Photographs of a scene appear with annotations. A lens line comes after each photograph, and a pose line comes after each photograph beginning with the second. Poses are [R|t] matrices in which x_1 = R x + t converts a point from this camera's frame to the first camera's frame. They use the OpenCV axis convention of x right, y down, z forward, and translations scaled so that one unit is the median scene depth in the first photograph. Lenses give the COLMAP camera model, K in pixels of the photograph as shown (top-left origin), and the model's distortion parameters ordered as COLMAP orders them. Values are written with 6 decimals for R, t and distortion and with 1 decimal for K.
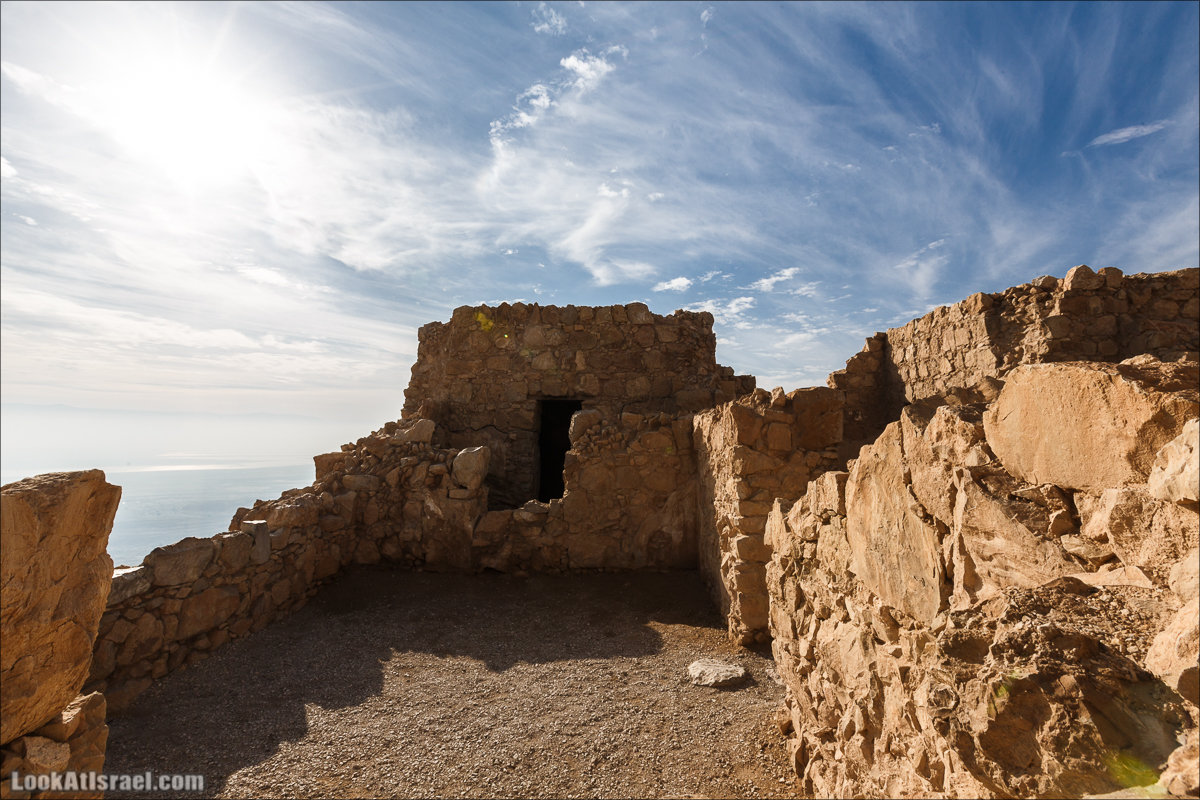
lens RADIAL K [[521.1, 0, 600.0], [0, 521.1, 400.0], [0, 0, 1]] dist [0.001450, -0.000554]
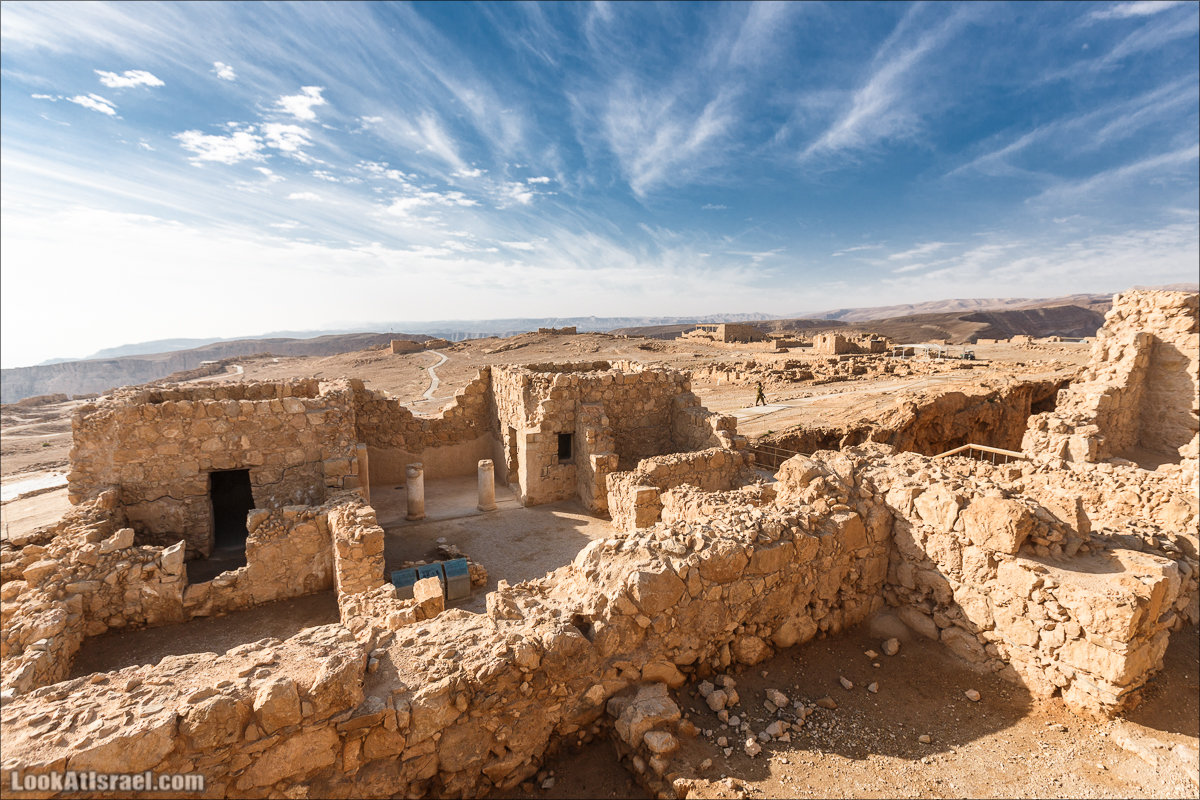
lens RADIAL K [[566.9, 0, 615.1], [0, 566.9, 399.3], [0, 0, 1]] dist [0.023813, -0.006017]
pose [[0.846915, -0.067656, 0.527407, -0.000090], [-0.038270, 0.981544, 0.187367, -0.559922], [-0.530350, -0.178868, 0.828695, -0.826668]]
